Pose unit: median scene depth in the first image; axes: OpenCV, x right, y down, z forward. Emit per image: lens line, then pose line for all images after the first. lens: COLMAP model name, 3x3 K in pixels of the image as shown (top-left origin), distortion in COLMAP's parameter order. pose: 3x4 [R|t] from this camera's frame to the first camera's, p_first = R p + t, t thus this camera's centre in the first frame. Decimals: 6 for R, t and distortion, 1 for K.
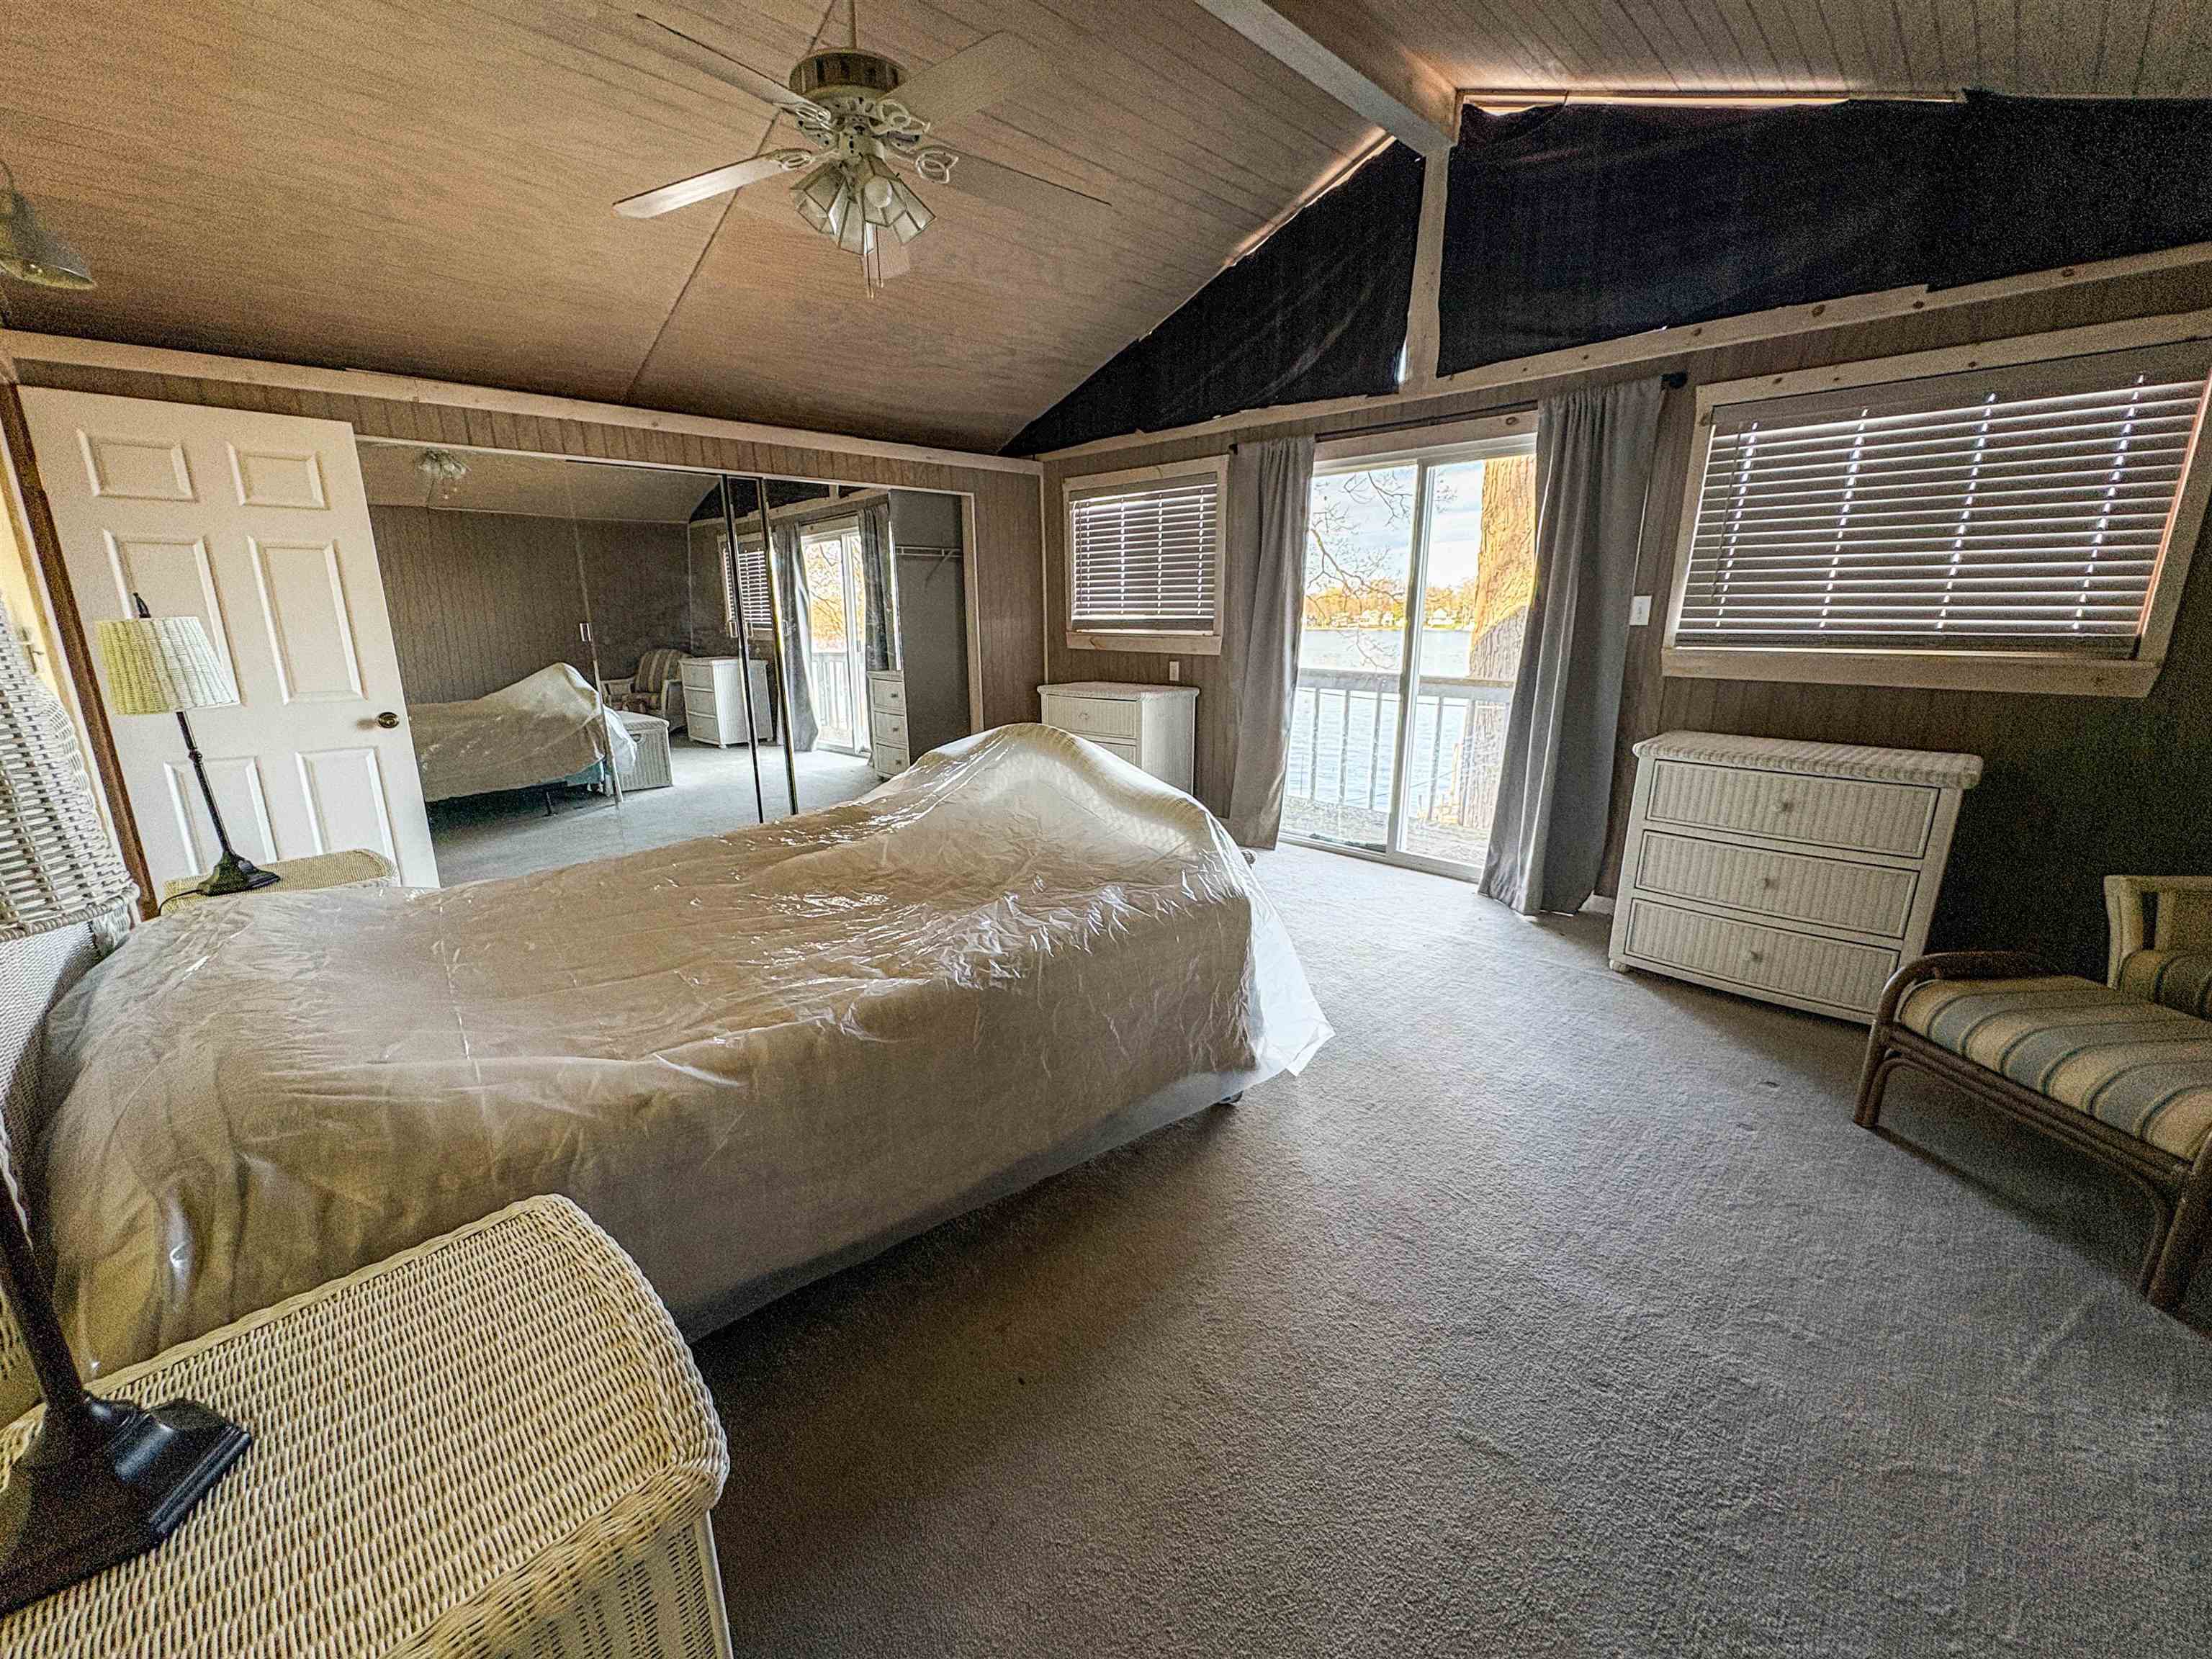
lens RADIAL K [[880.6, 0, 1114.4], [0, 880.6, 829.3], [0, 0, 1]] dist [-0.001424, 0.000577]
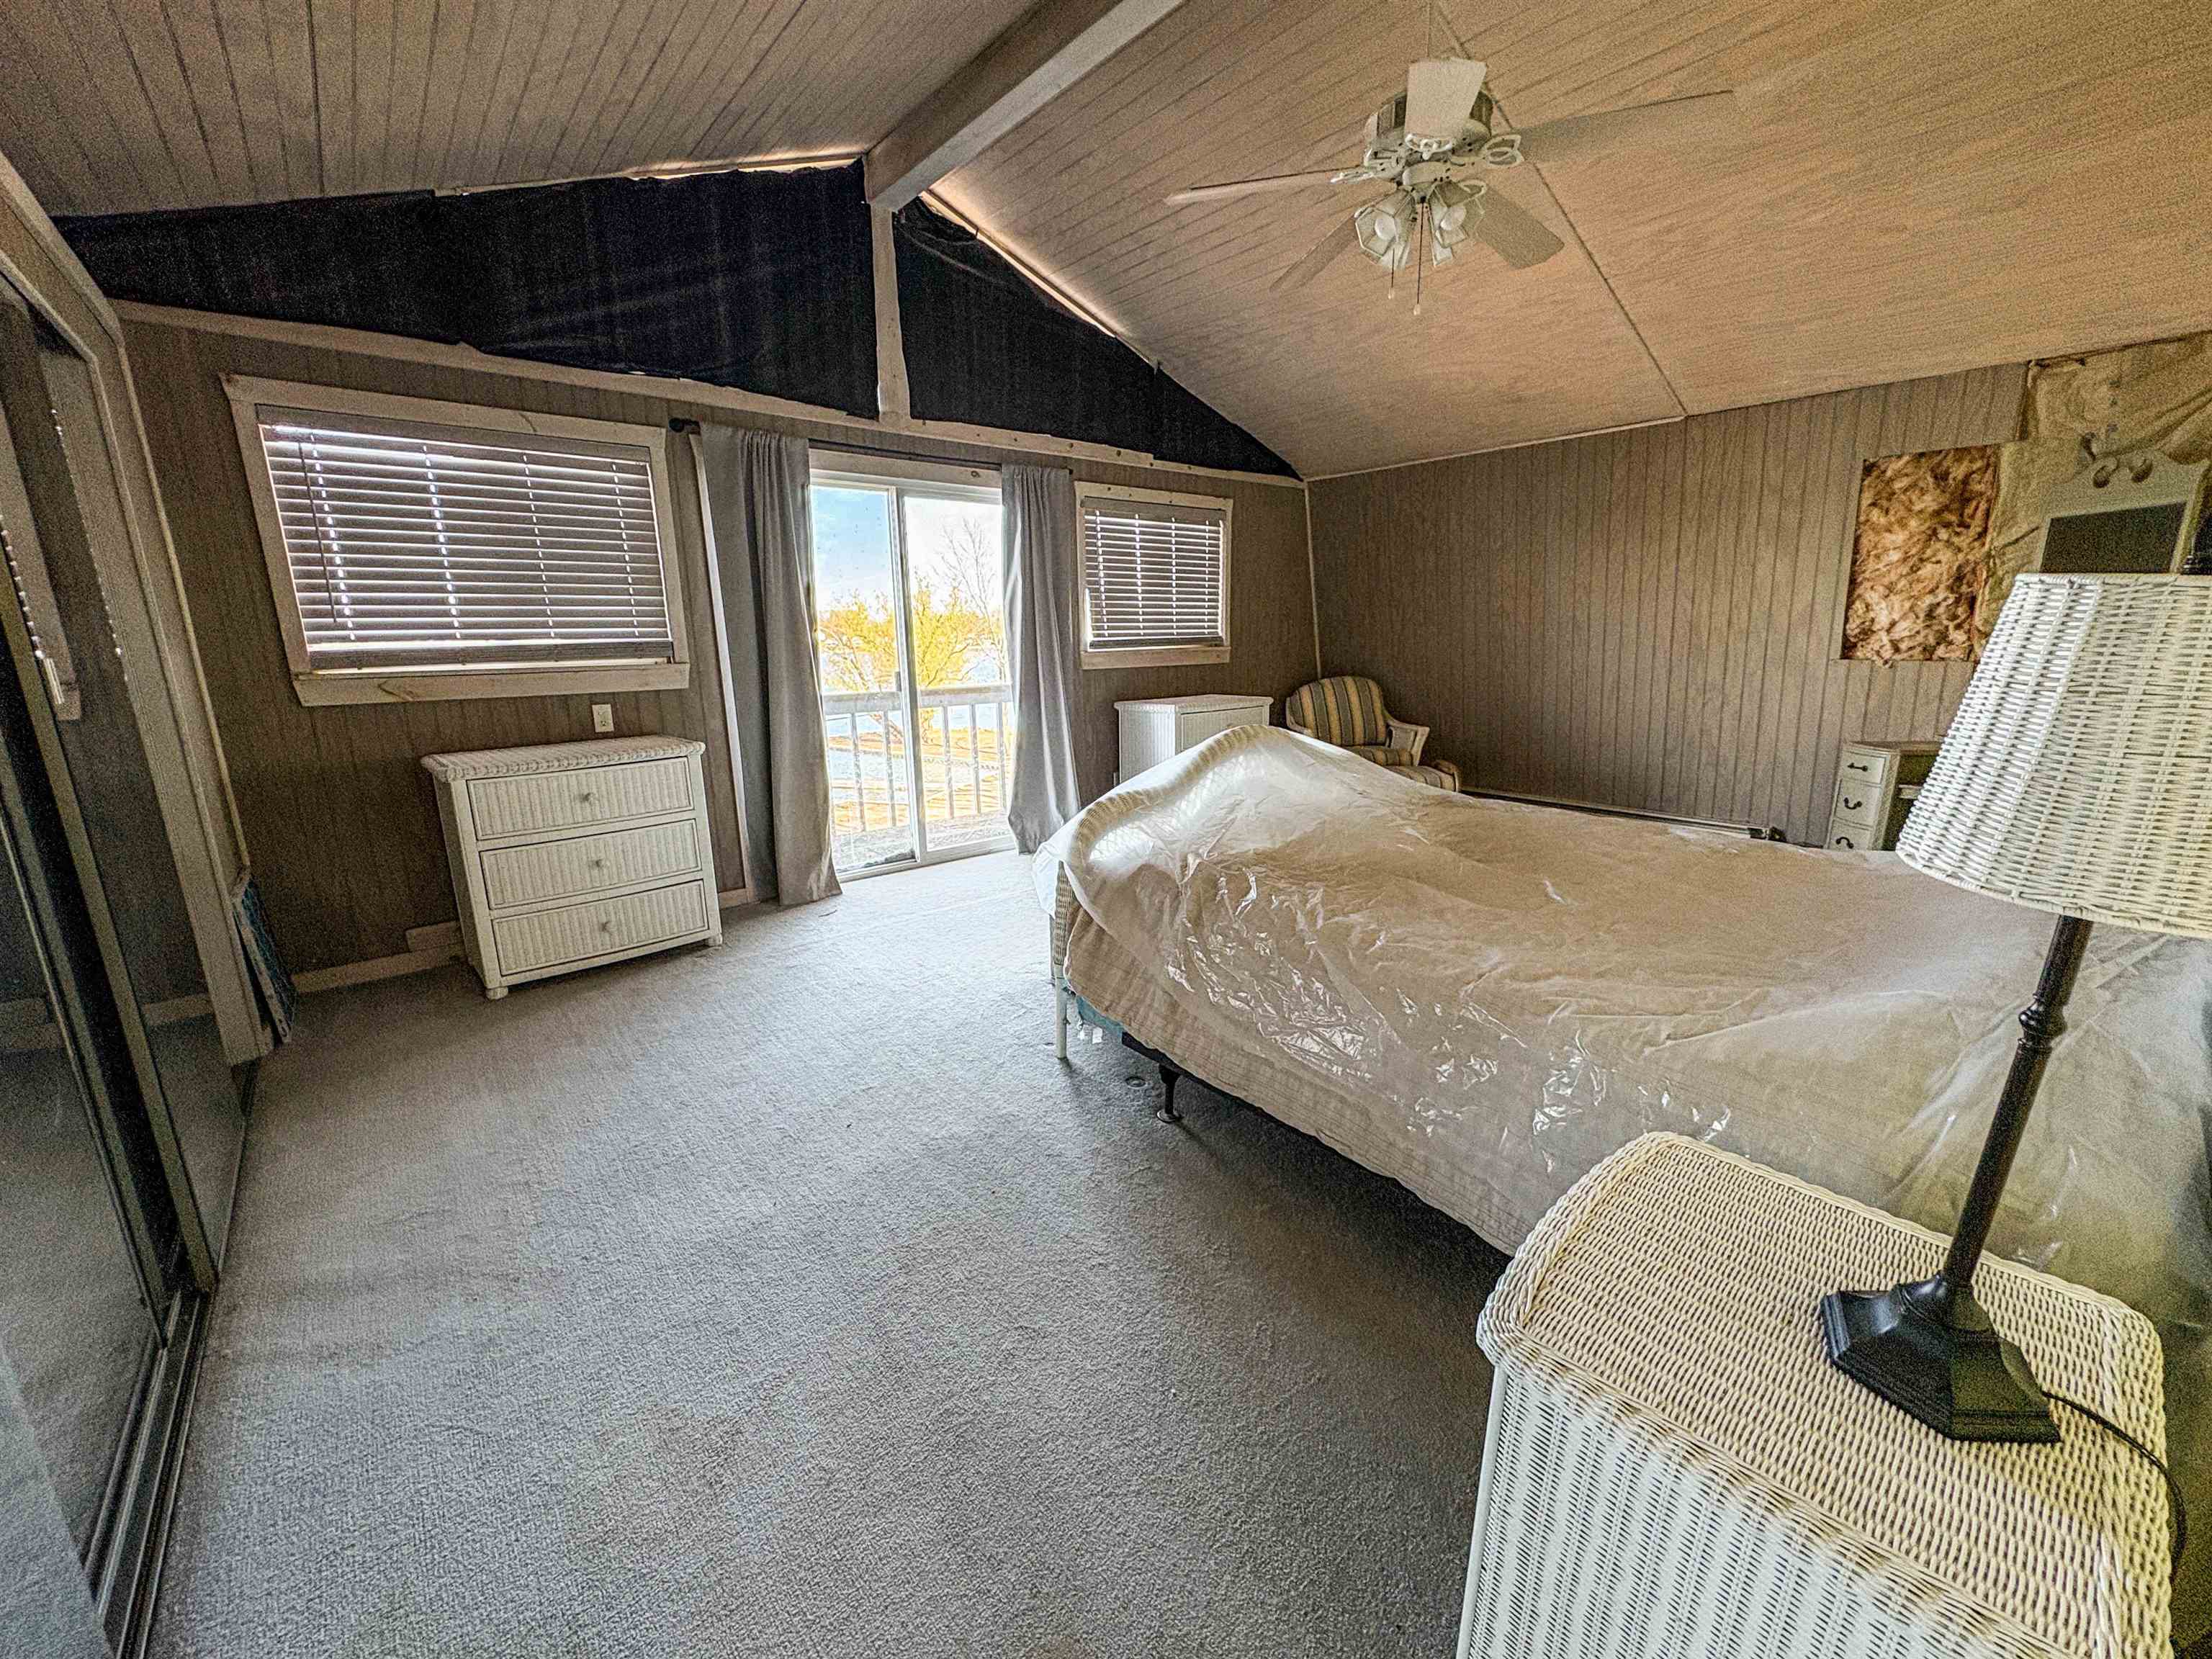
lens RADIAL K [[880.6, 0, 1112.5], [0, 880.6, 828.9], [0, 0, 1]] dist [-0.001424, 0.000577]
pose [[0.088519, -0.217333, 0.972076, -0.767085], [0.255883, 0.948117, 0.188675, -0.162477], [-0.962647, 0.232036, 0.139538, 0.696467]]
